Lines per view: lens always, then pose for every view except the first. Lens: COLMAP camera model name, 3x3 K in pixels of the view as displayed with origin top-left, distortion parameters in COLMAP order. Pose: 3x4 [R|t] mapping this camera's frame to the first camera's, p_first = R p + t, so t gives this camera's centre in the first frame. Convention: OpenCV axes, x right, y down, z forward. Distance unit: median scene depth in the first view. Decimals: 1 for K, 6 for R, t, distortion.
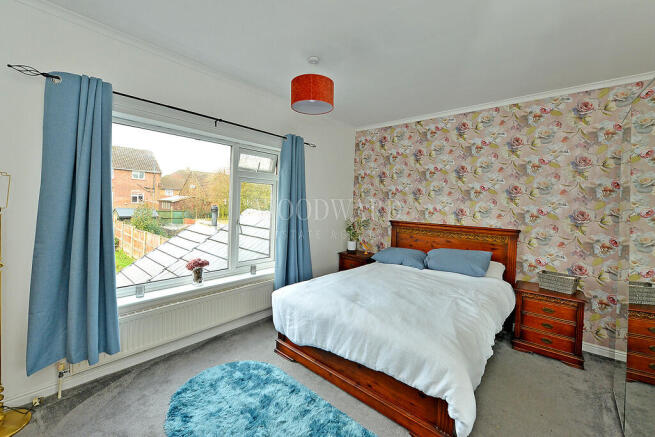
lens RADIAL K [[266.1, 0, 340.6], [0, 266.1, 209.9], [0, 0, 1]] dist [-0.000196, -0.000196]
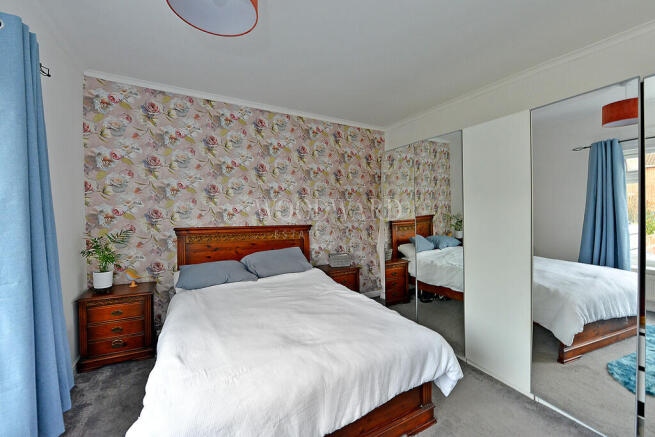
lens RADIAL K [[266.1, 0, 340.6], [0, 266.1, 209.9], [0, 0, 1]] dist [-0.000196, -0.000196]
pose [[0.365052, -0.044033, 0.929945, -0.324900], [0.019950, 0.999021, 0.039472, -0.029768], [-0.930773, 0.004143, 0.365574, 0.355902]]
